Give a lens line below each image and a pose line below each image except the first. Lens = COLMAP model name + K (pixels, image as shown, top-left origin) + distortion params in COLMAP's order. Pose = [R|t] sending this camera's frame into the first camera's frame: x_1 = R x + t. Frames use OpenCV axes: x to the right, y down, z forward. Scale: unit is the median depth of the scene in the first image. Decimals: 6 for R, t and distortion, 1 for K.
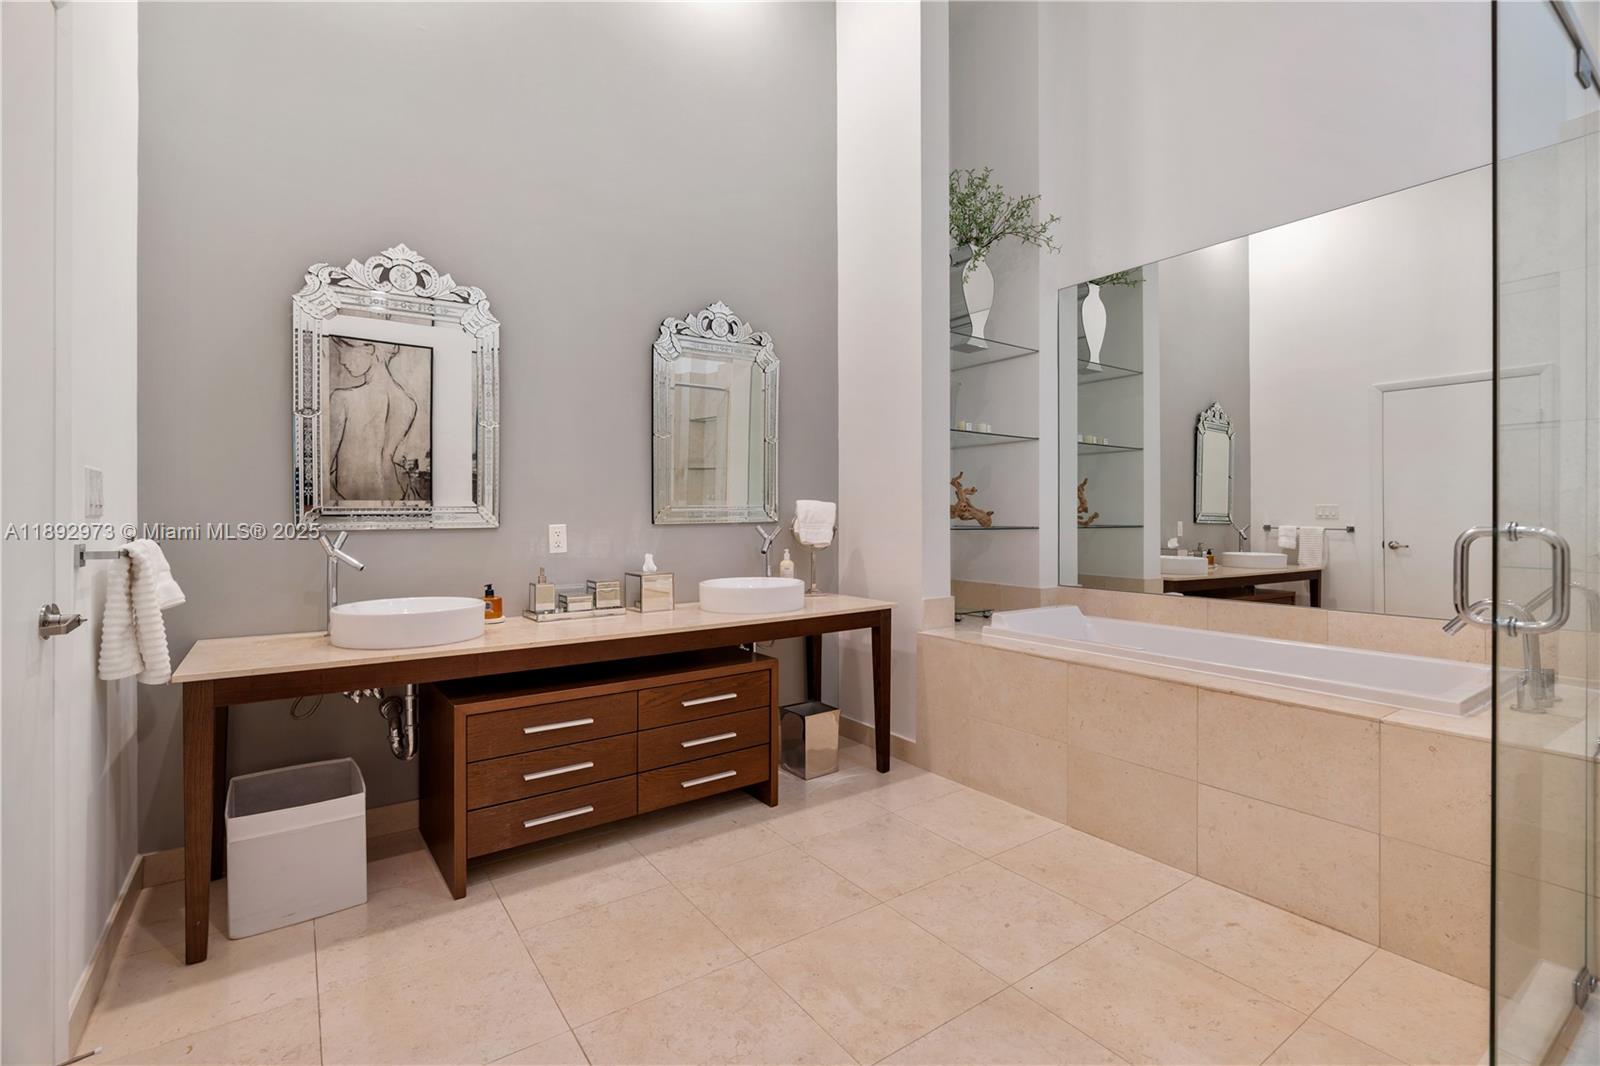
lens RADIAL K [[727.1, 0, 801.5], [0, 727.1, 518.0], [0, 0, 1]] dist [0.003152, 0.002070]
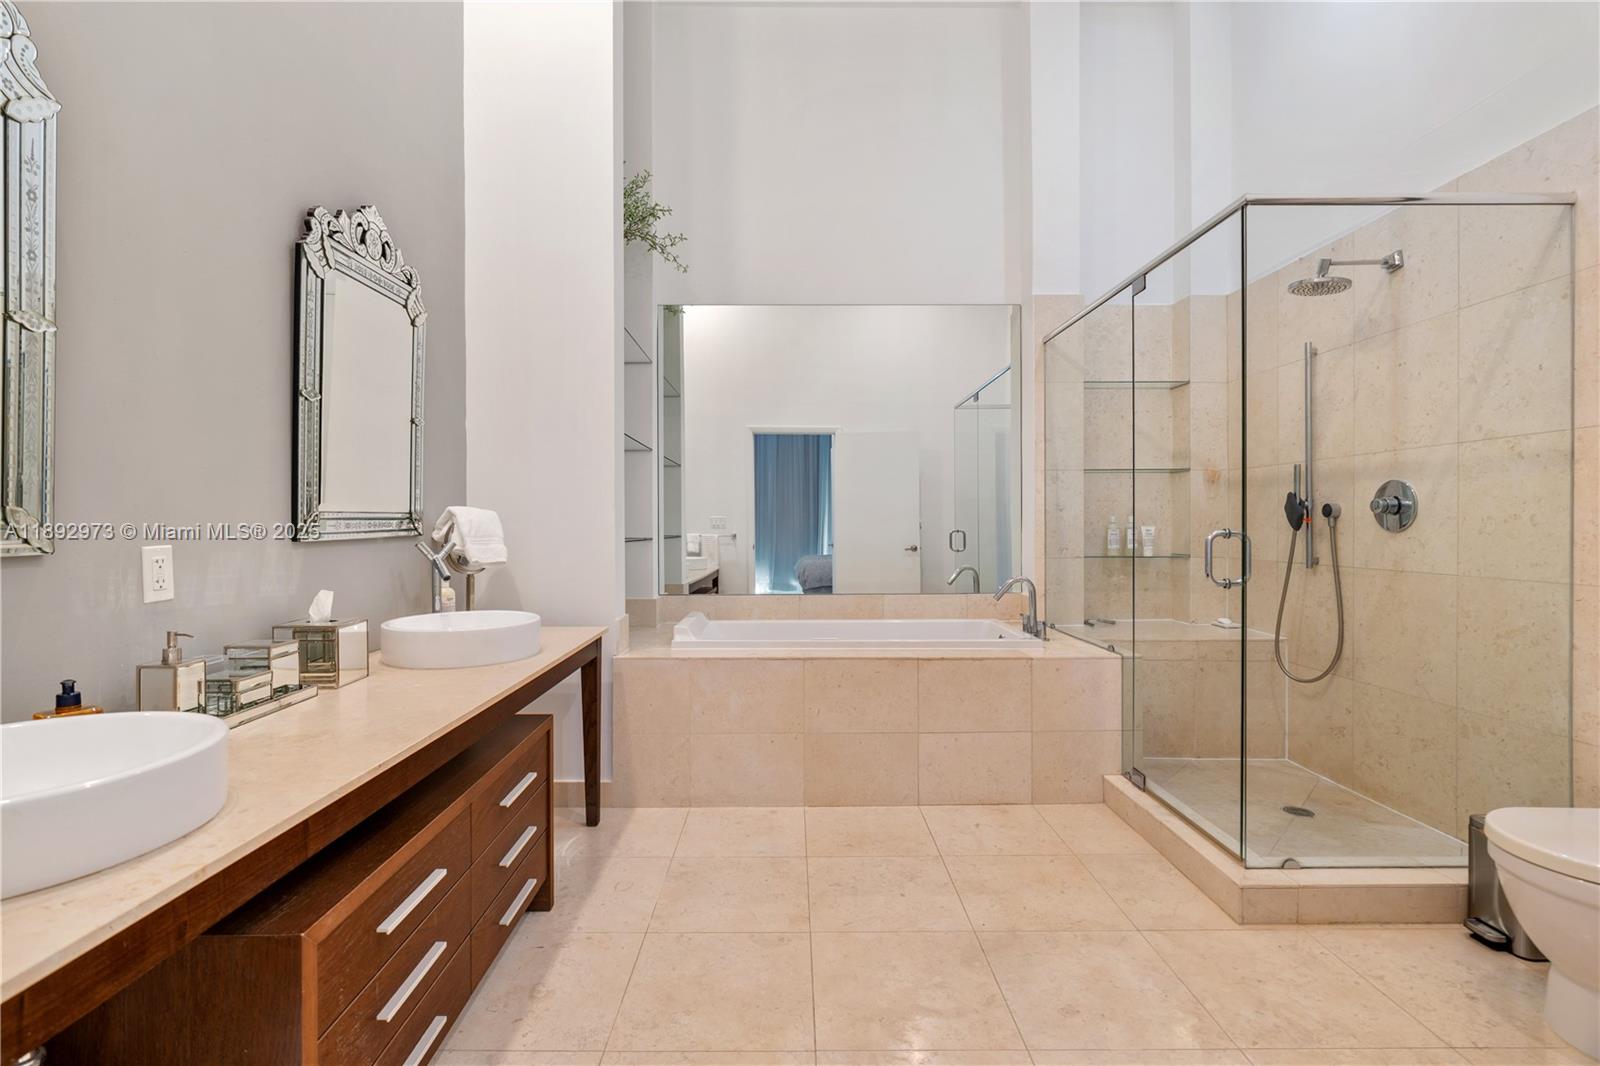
lens RADIAL K [[727.1, 0, 796.0], [0, 727.1, 530.0], [0, 0, 1]] dist [0.003152, 0.002070]
pose [[0.576533, -0.005857, 0.817053, -0.508906], [0.004312, 0.999982, 0.004125, -0.002454], [-0.817063, 0.001145, 0.576548, 0.349029]]
